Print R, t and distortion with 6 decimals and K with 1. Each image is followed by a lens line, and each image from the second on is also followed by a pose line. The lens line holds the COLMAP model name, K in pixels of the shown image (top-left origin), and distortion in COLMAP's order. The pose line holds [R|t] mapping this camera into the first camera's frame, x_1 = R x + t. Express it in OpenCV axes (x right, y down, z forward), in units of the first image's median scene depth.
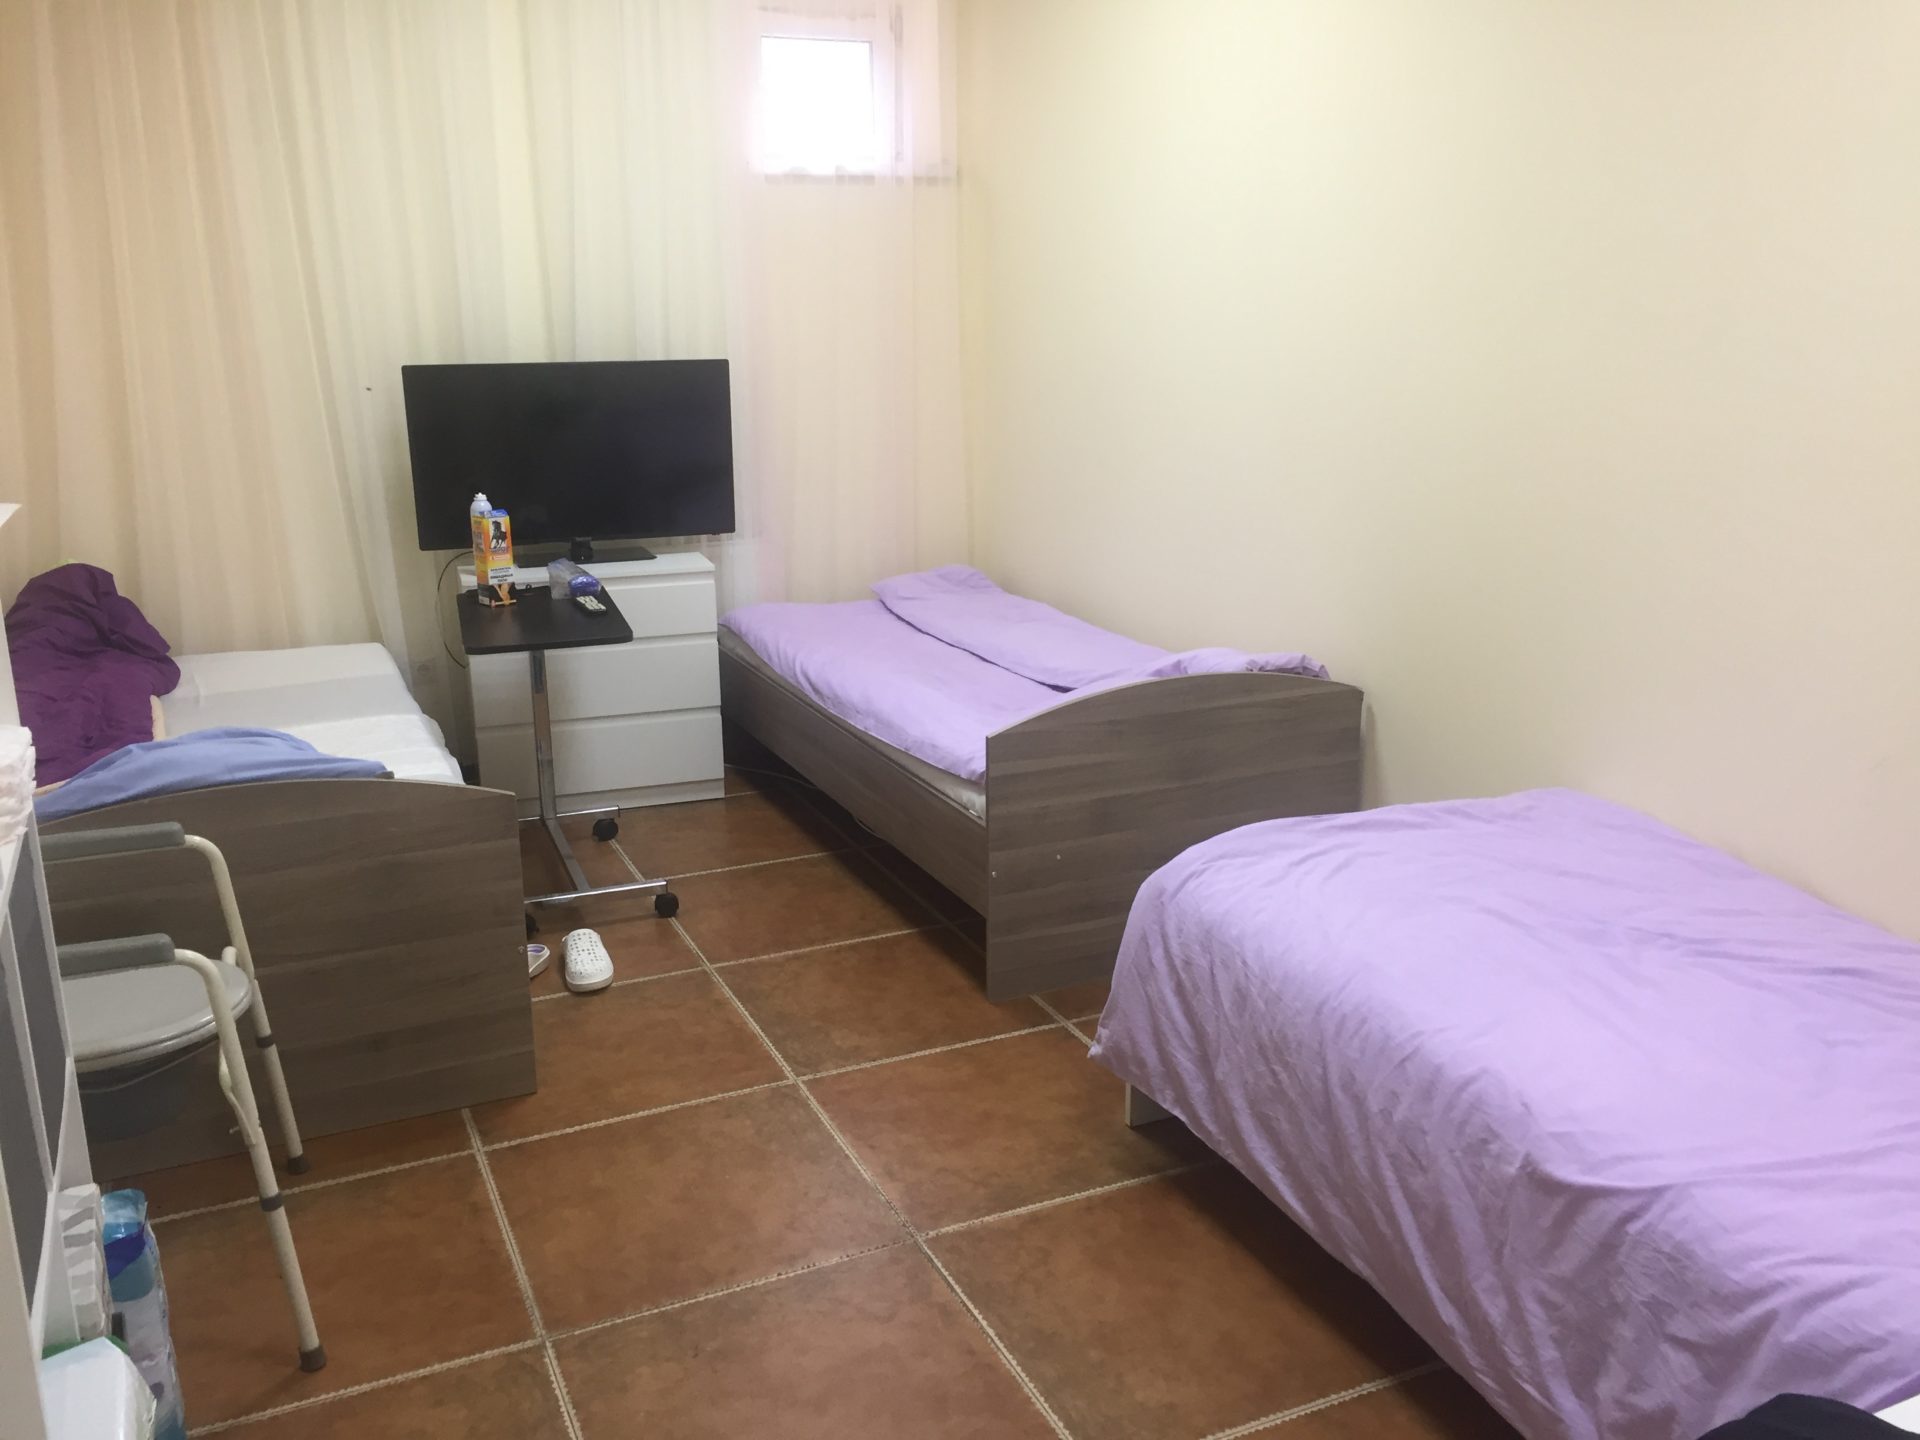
lens RADIAL K [[1631.5, 0, 966.9], [0, 1631.5, 712.1], [0, 0, 1]] dist [0.057154, -0.015653]
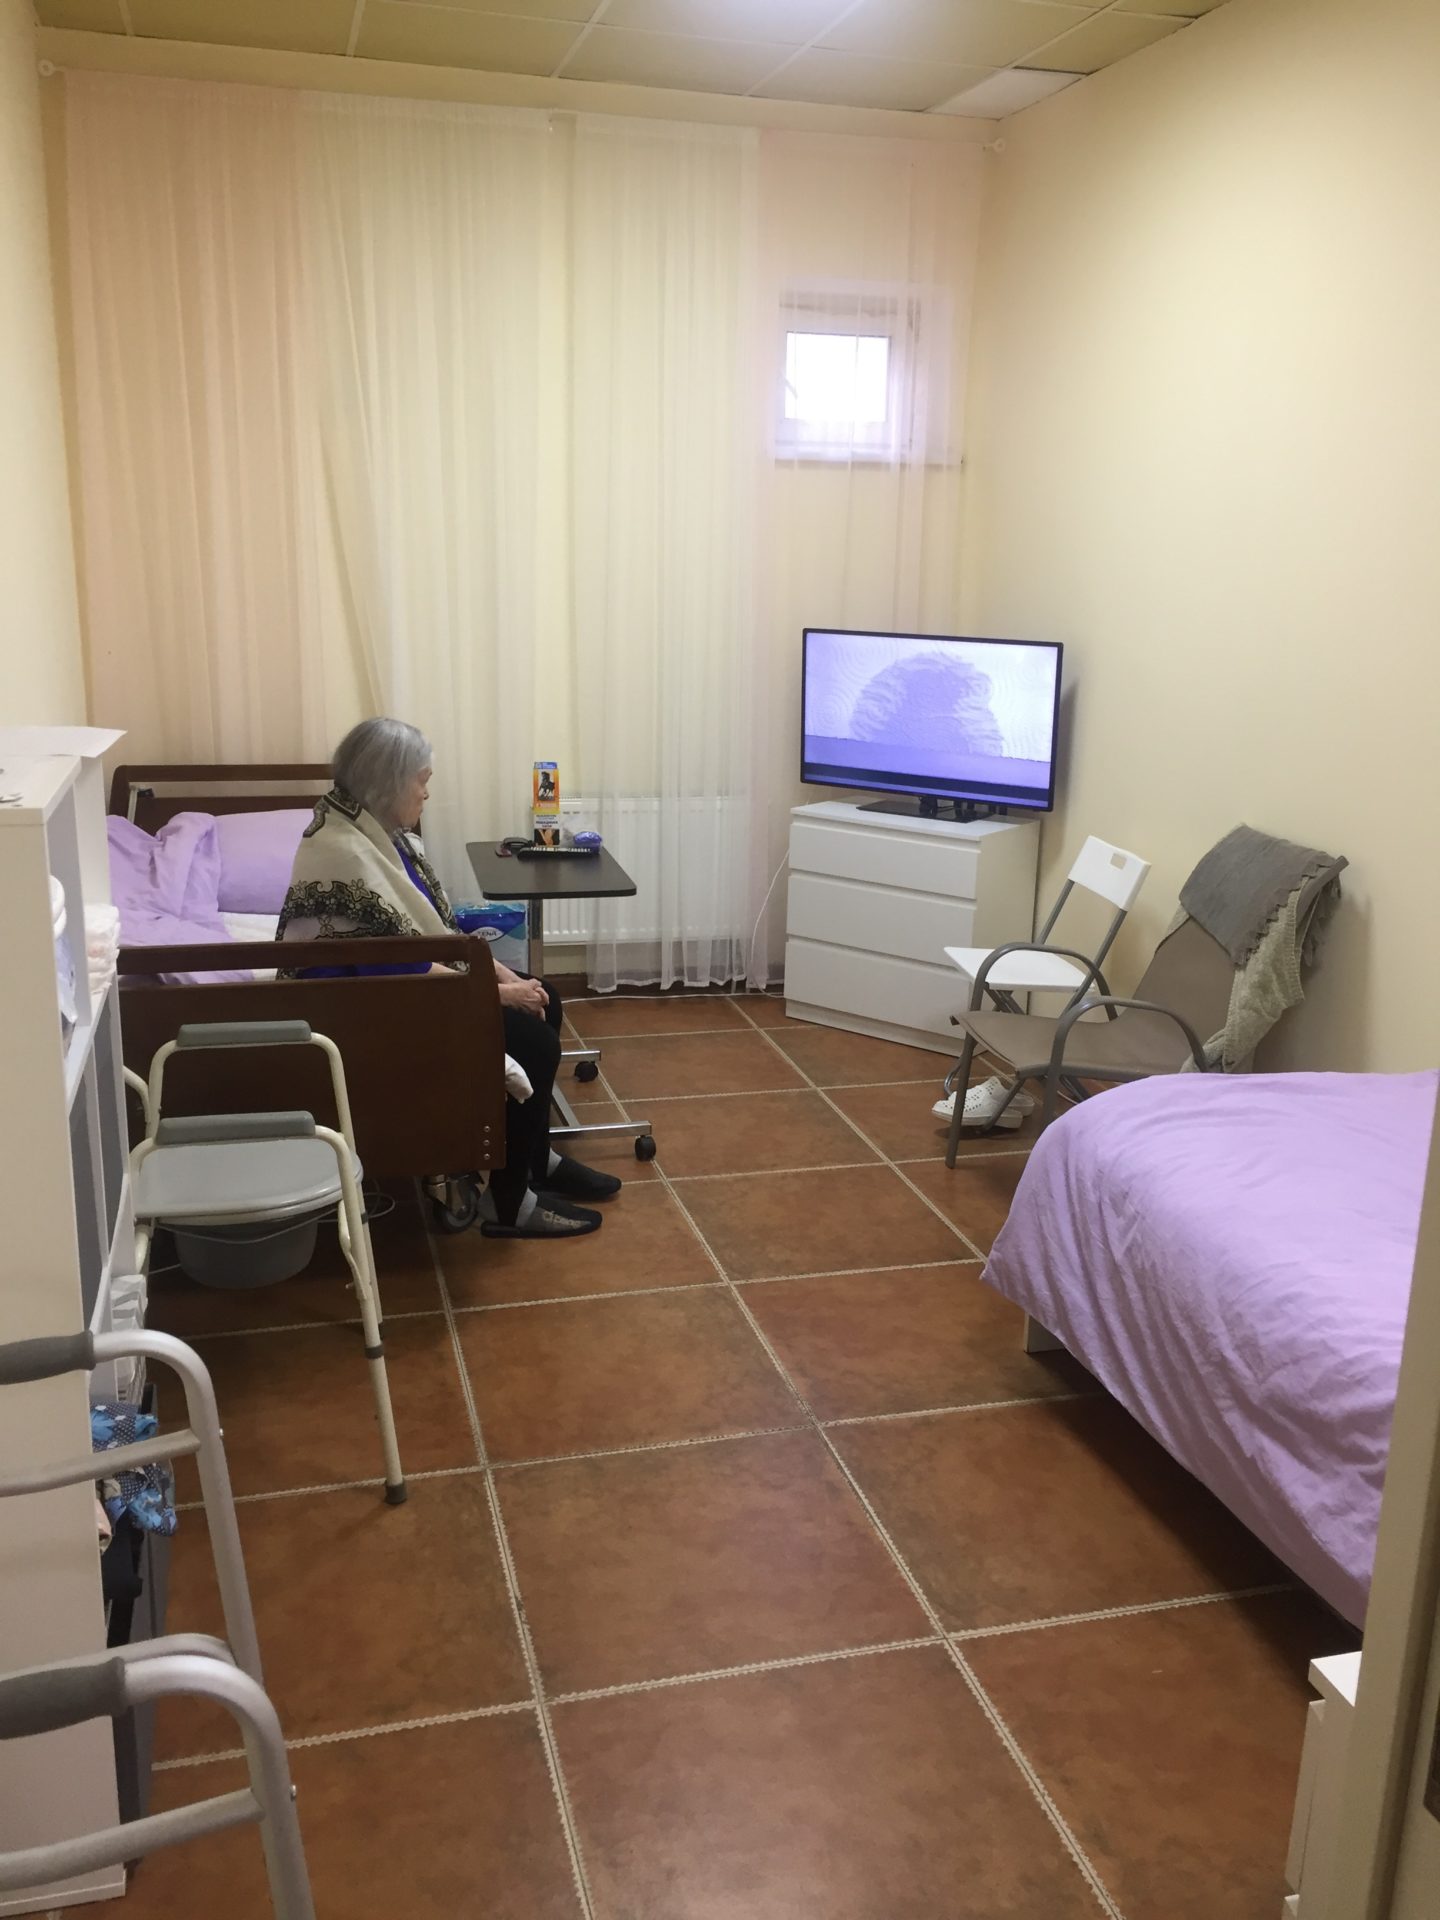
lens RADIAL K [[1631.5, 0, 714.5], [0, 1631.5, 968.1], [0, 0, 1]] dist [0.057154, -0.015653]
pose [[0.984079, 0.077282, -0.160048, 0.055101], [-0.078951, 0.996870, -0.004088, 0.023582], [0.159231, 0.016659, 0.987101, -0.107490]]
